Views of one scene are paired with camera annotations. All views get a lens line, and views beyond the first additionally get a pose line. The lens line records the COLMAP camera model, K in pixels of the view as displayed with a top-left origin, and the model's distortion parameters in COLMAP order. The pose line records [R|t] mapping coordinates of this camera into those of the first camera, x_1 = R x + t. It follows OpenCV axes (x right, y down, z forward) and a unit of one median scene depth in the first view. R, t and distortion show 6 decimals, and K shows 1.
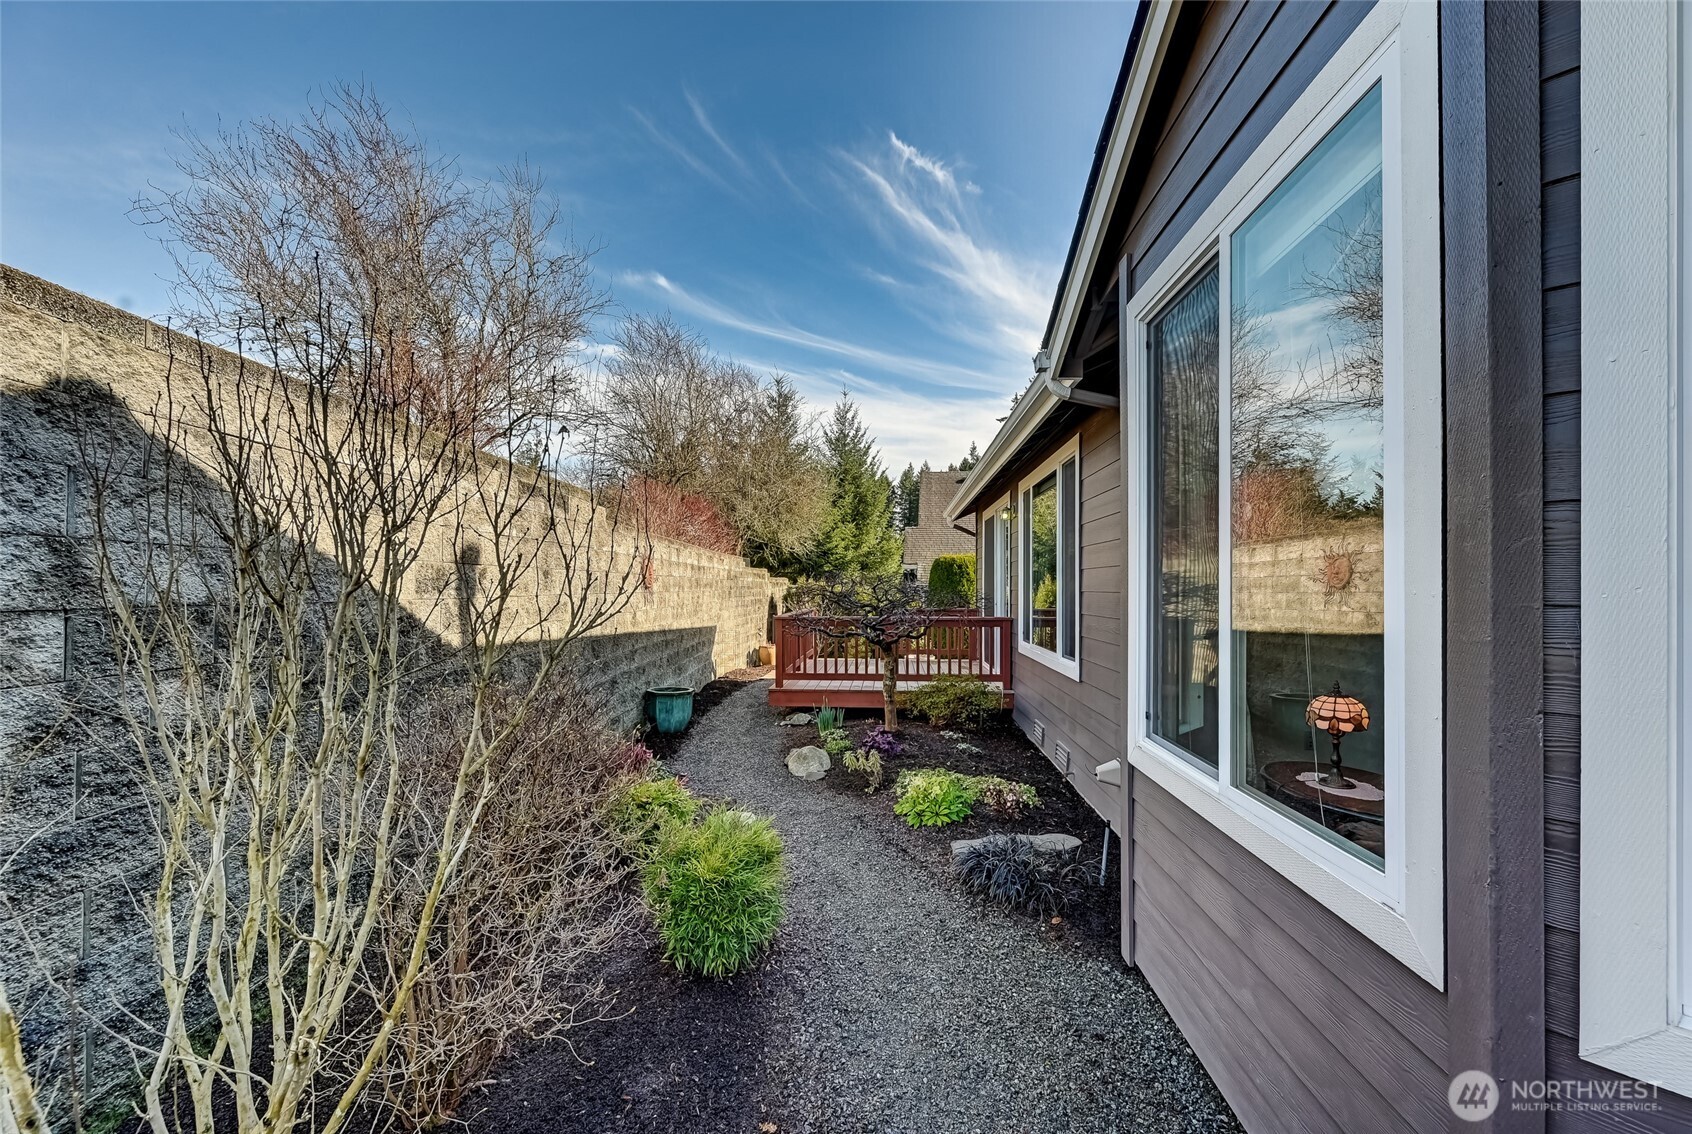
lens RADIAL K [[688.2, 0, 846.0], [0, 688.2, 567.0], [0, 0, 1]] dist [0.000014, -0.000001]
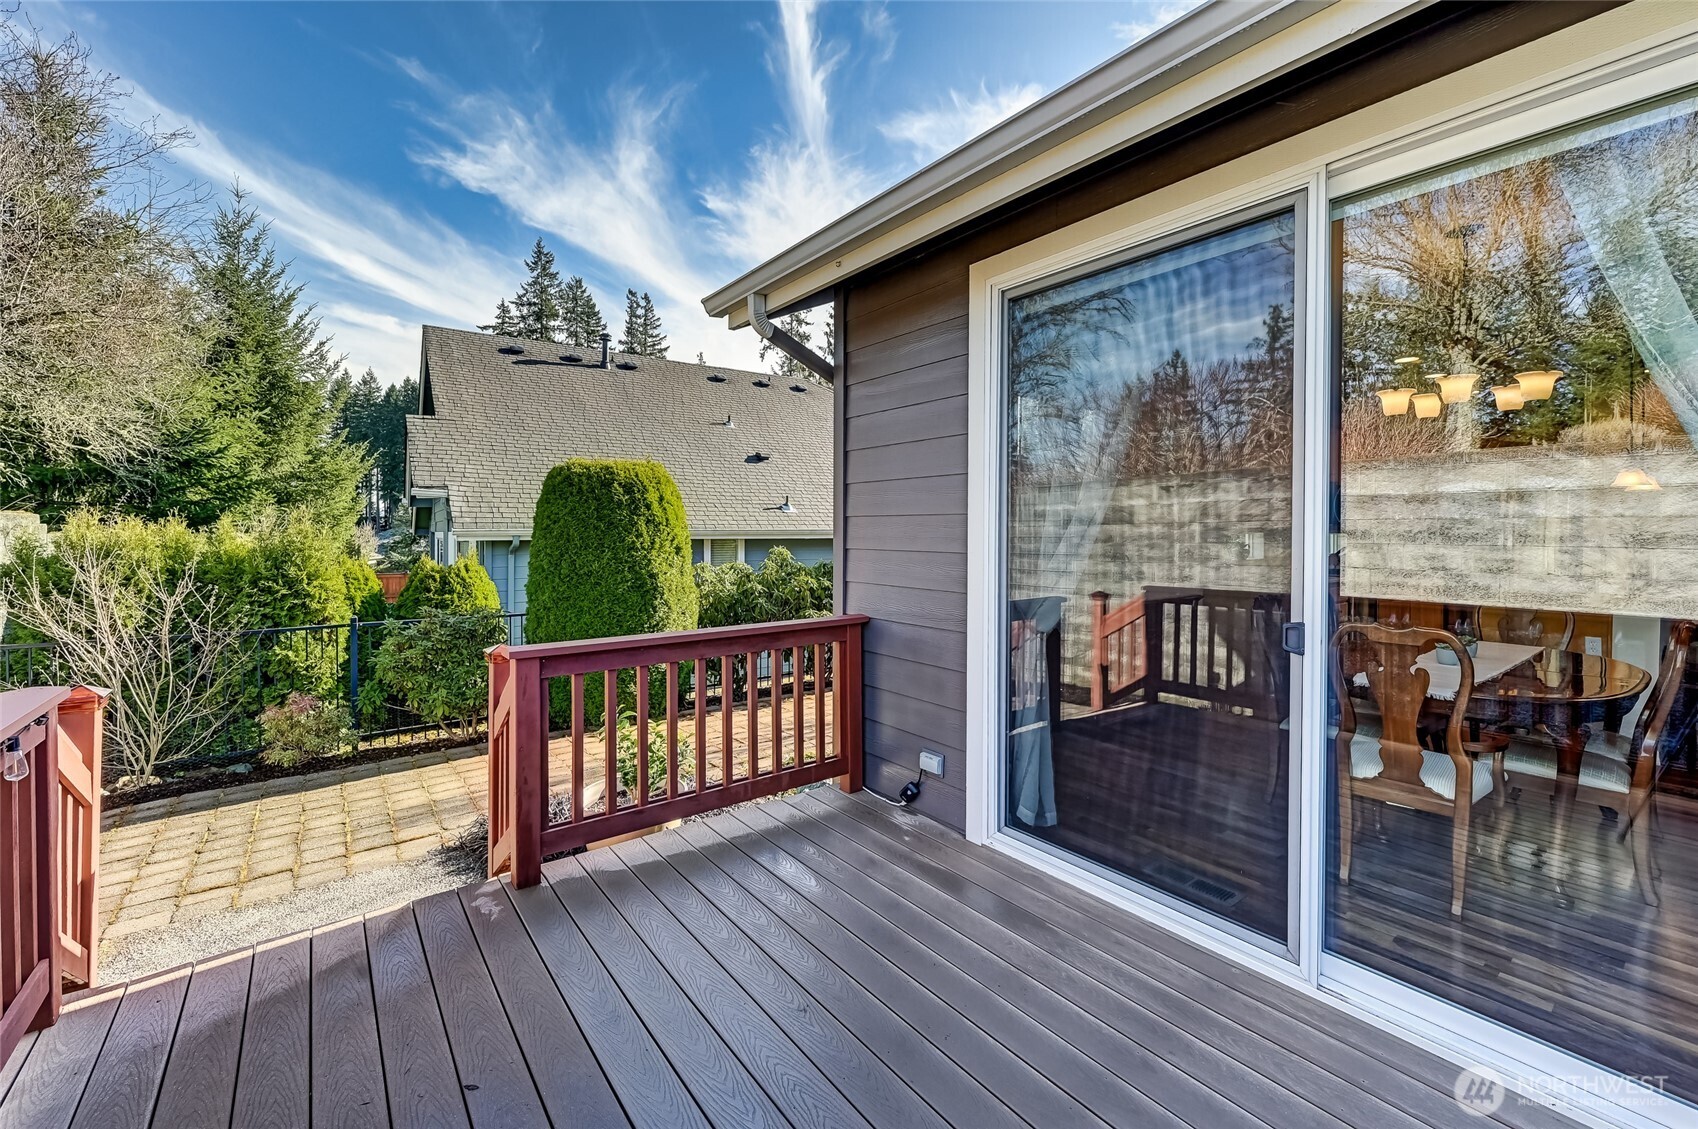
lens RADIAL K [[692.9, 0, 850.0], [0, 692.9, 521.5], [0, 0, 1]] dist [0.000826, 0.000225]
pose [[0.744678, 0.000951, 0.667424, -0.008480], [-0.011634, 0.999866, 0.011555, 0.007738], [-0.667323, -0.016370, 0.744589, 0.272353]]
